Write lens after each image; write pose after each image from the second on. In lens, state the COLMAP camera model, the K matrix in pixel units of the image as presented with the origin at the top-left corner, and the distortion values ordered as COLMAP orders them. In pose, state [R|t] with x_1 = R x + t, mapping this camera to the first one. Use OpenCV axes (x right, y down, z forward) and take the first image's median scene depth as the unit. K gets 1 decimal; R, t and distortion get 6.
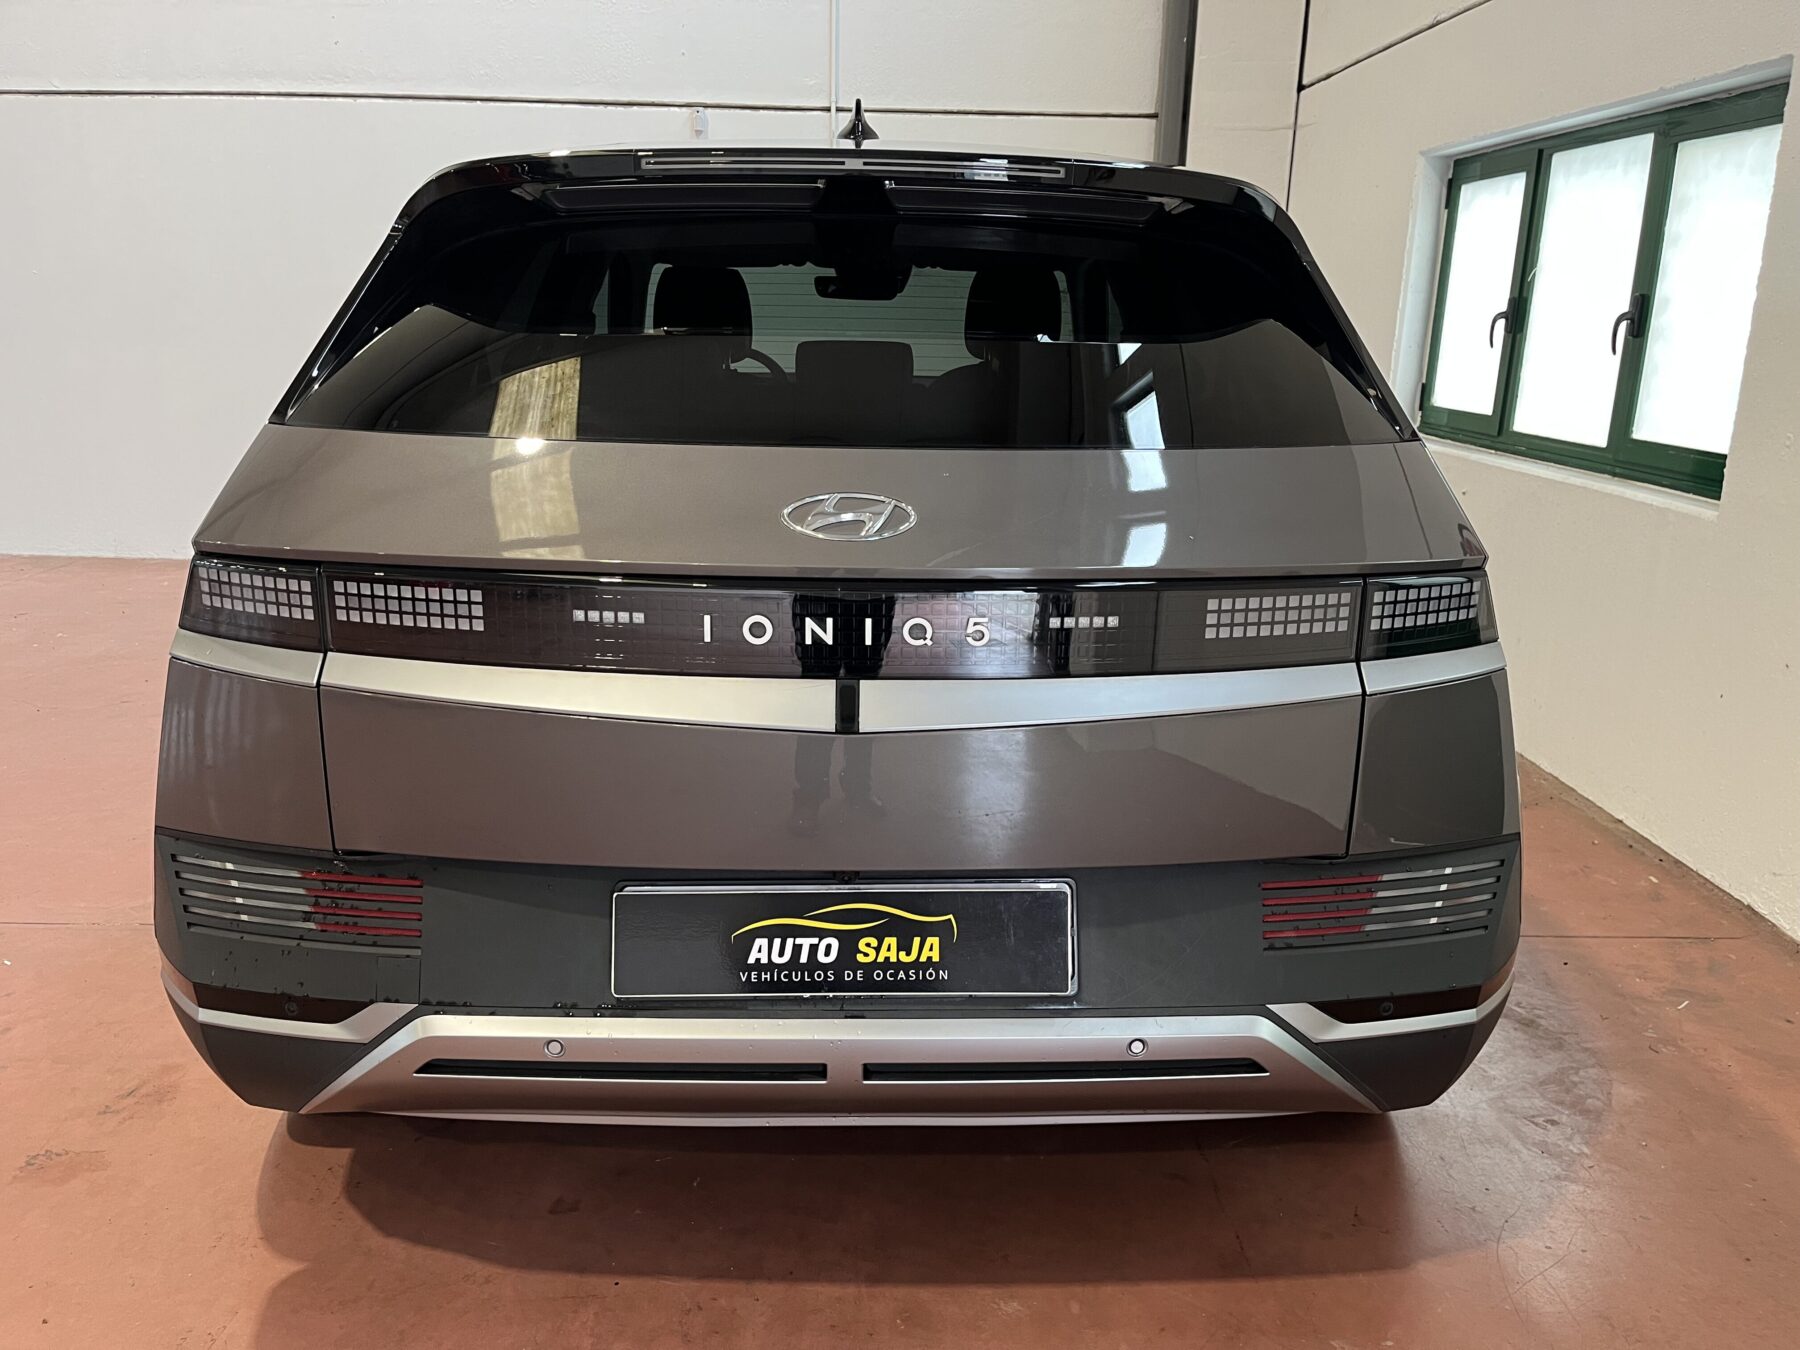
lens RADIAL K [[1361.5, 0, 900.0], [0, 1361.5, 675.0], [0, 0, 1]] dist [0.095014, -0.135014]
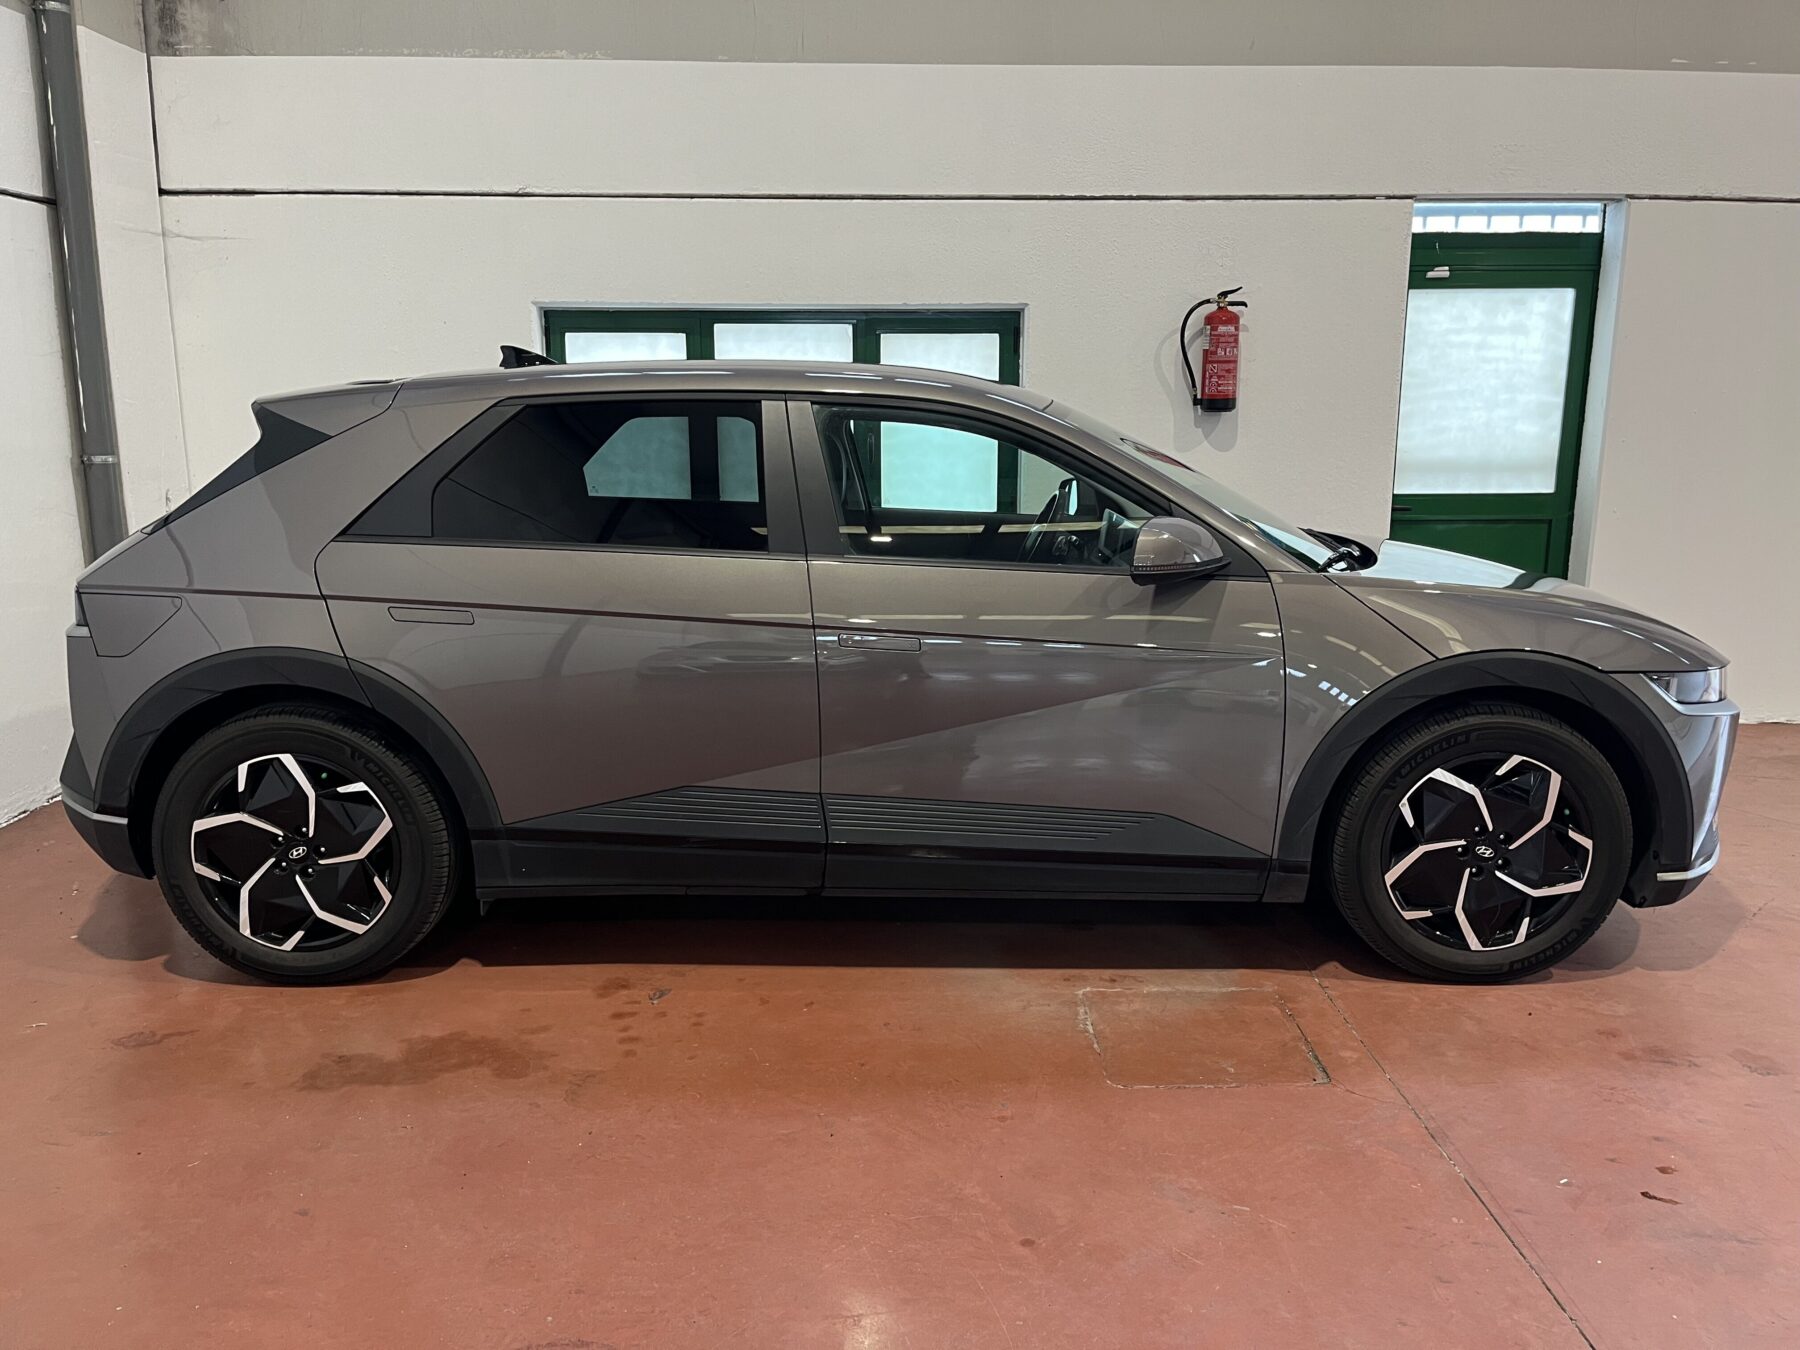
lens RADIAL K [[1358.9, 0, 909.3], [0, 1358.9, 670.1], [0, 0, 1]] dist [0.086660, -0.123994]
pose [[0.007533, -0.215056, 0.976573, -1.084100], [0.258651, 0.943785, 0.205840, -0.319475], [-0.965941, 0.251041, 0.062734, 0.926492]]
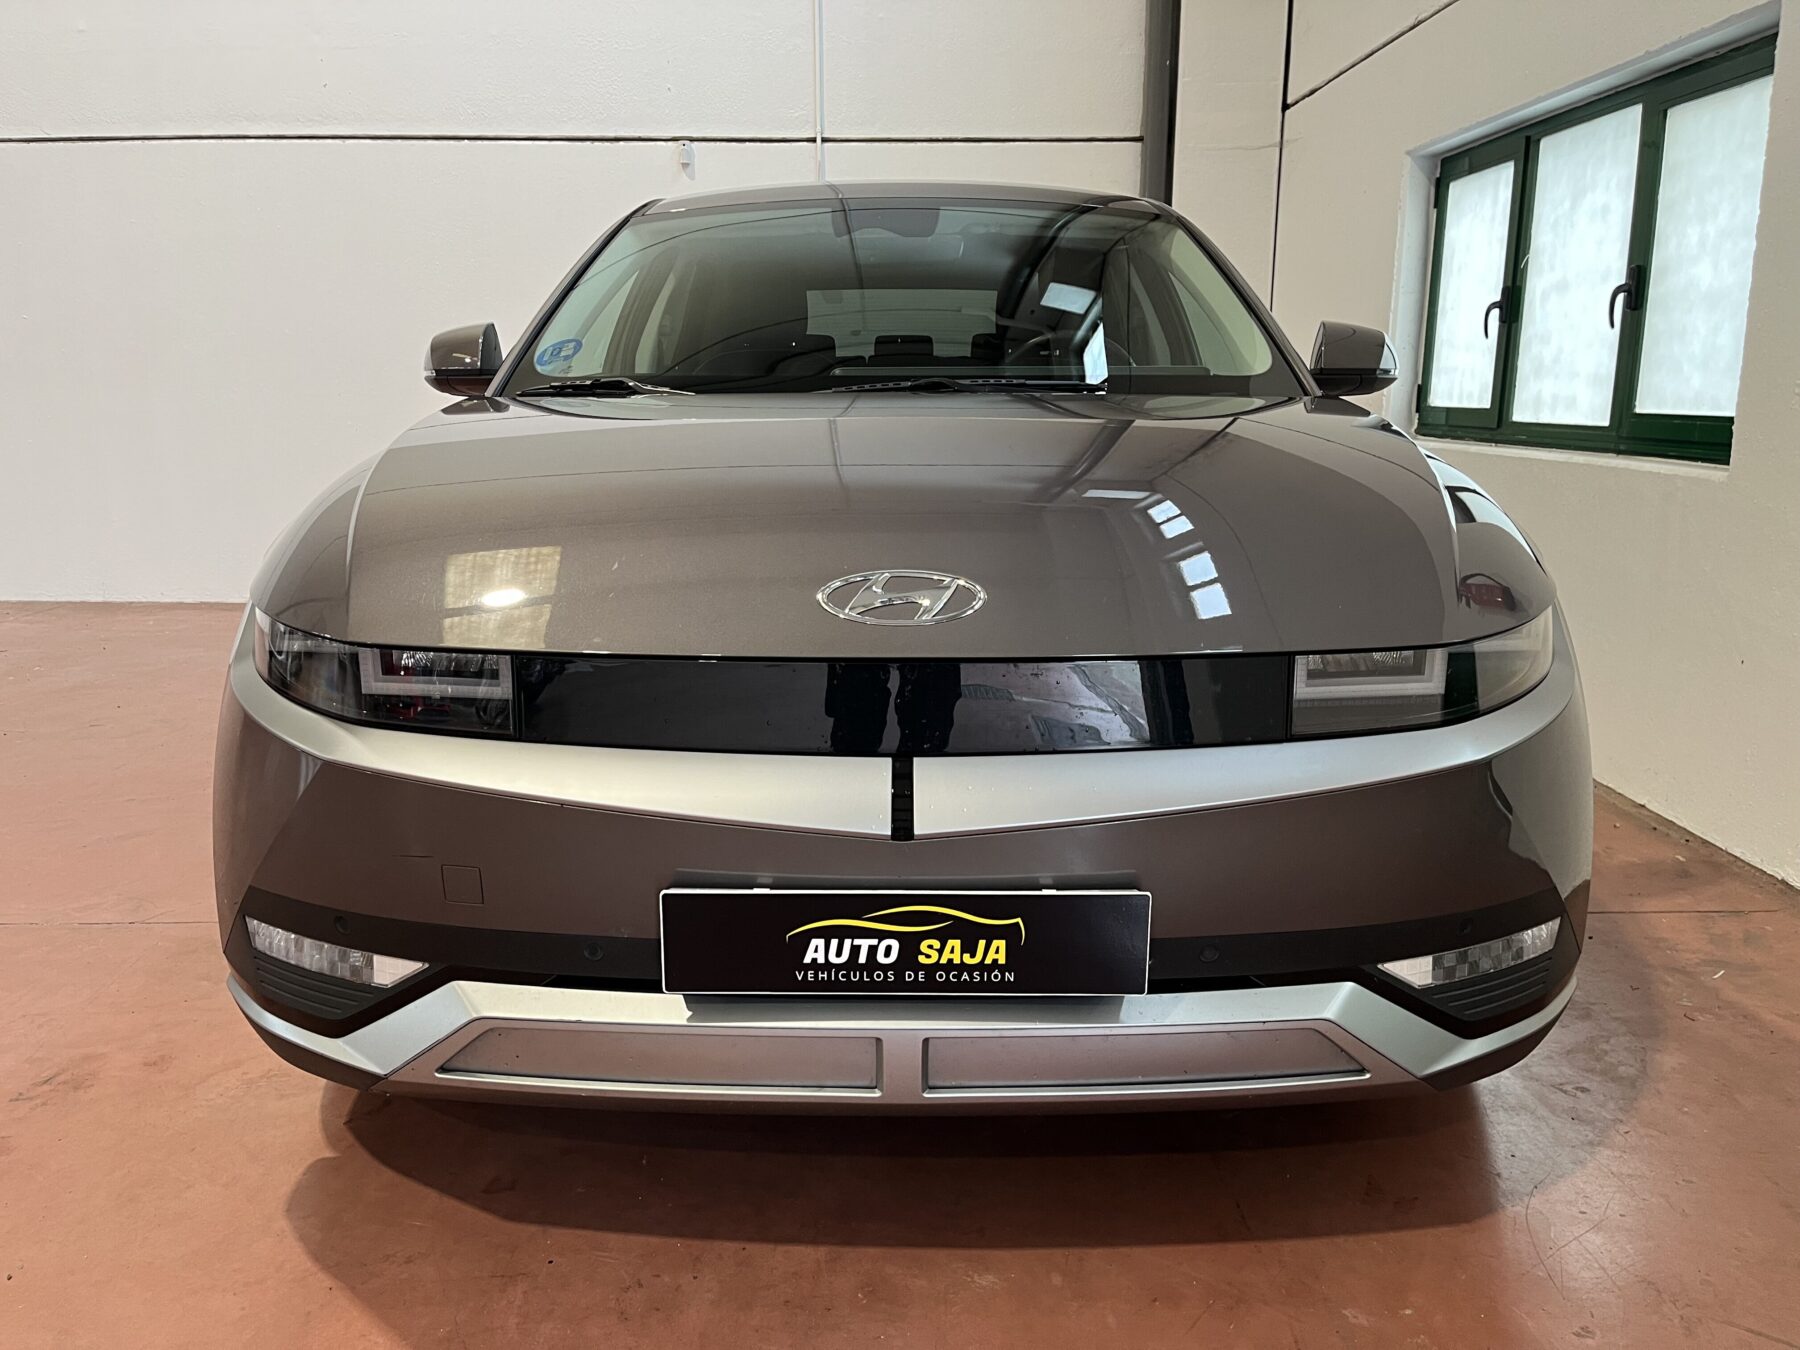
lens RADIAL K [[1360.7, 0, 895.3], [0, 1360.7, 669.6], [0, 0, 1]] dist [0.087428, -0.125292]
pose [[0.999740, -0.019673, -0.011548, 0.019098], [0.019003, 0.998281, -0.055450, 0.052629], [0.012619, 0.055216, 0.998395, 0.038544]]
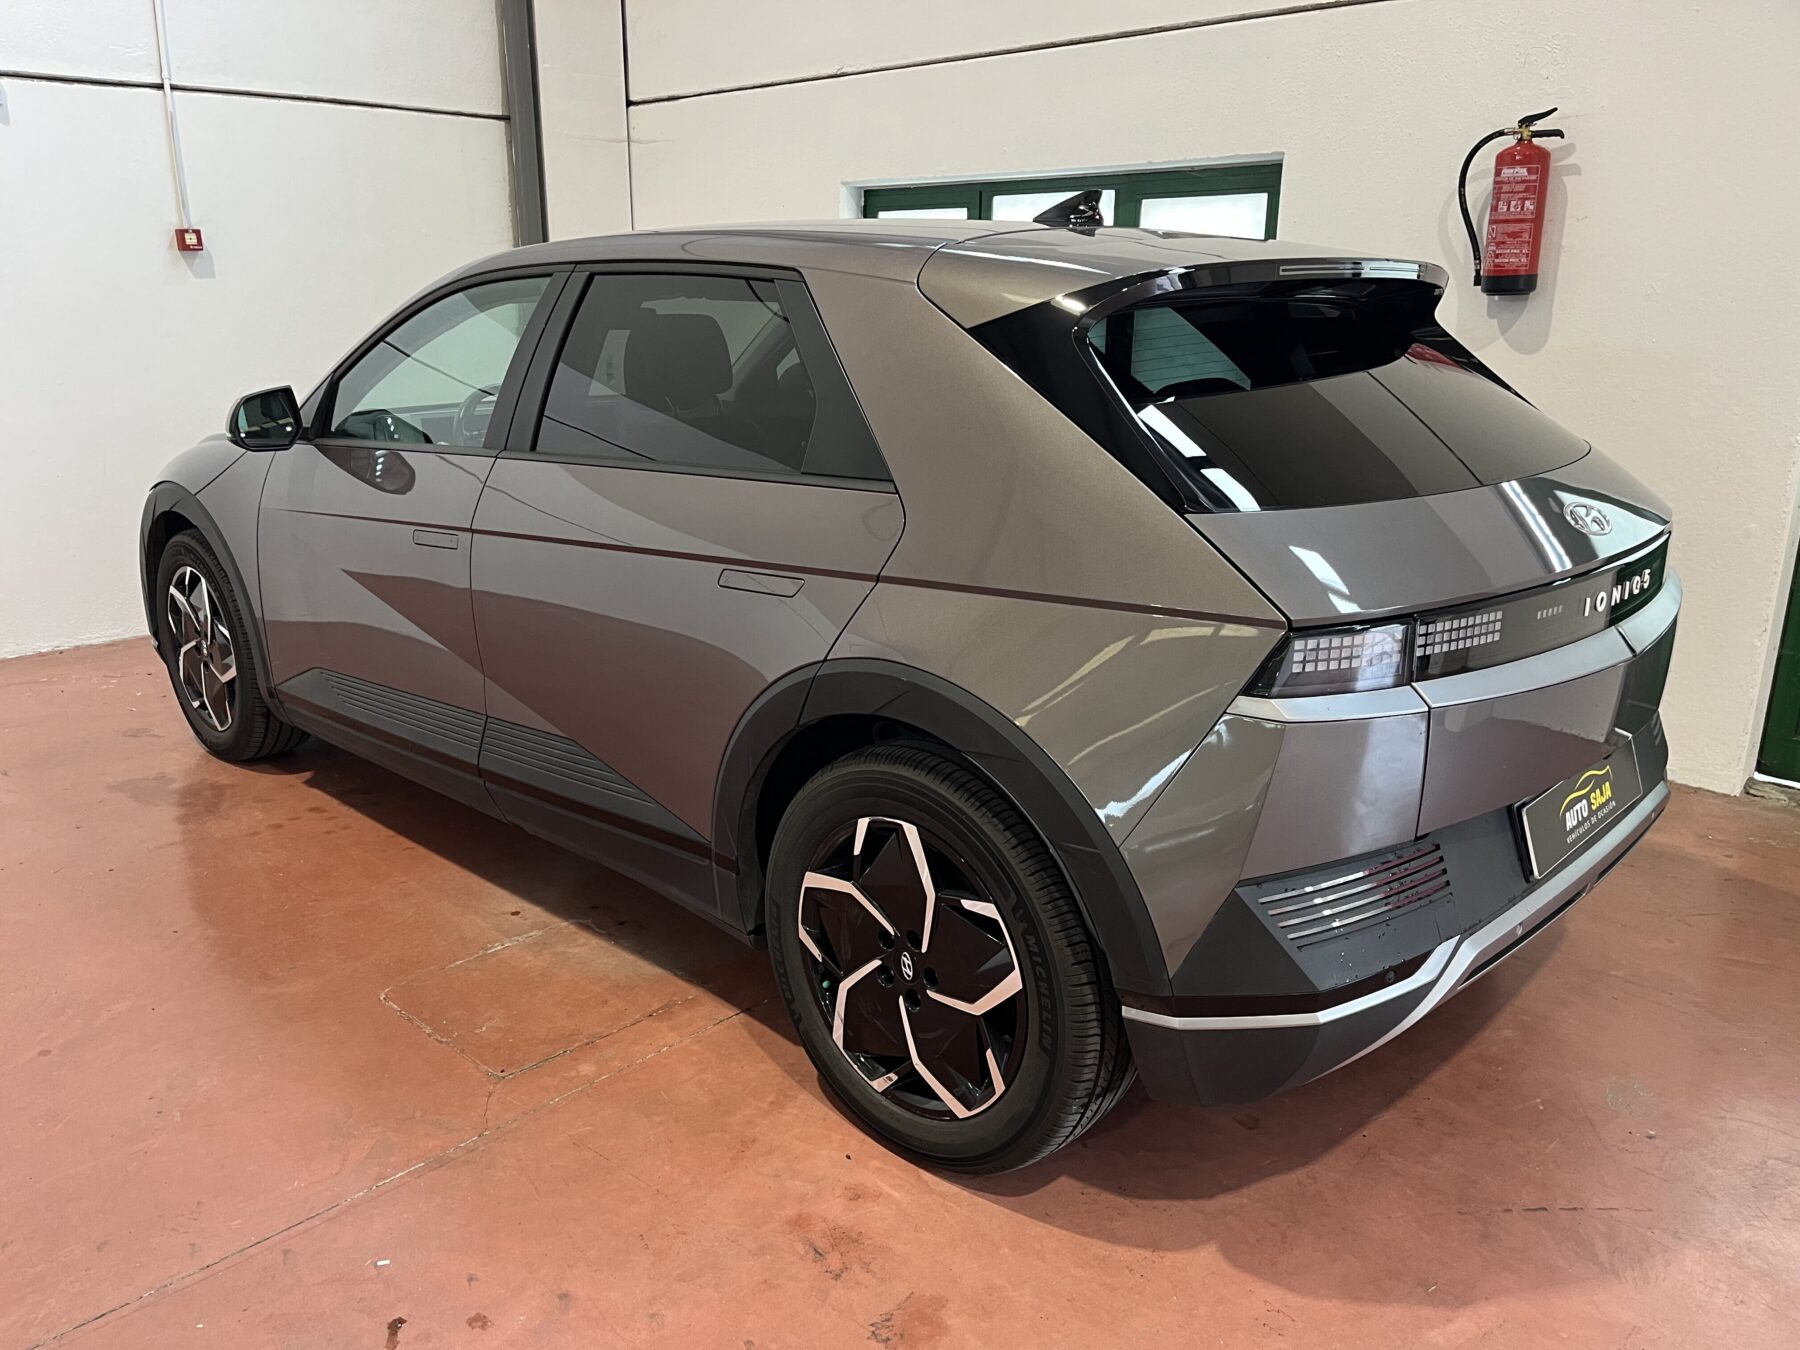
lens RADIAL K [[1360.7, 0, 895.3], [0, 1360.7, 669.6], [0, 0, 1]] dist [0.087428, -0.125292]
pose [[0.709770, -0.207420, 0.673204, -0.638172], [0.191821, 0.976463, 0.098617, -0.097617], [-0.677813, 0.059139, 0.732852, 0.159493]]
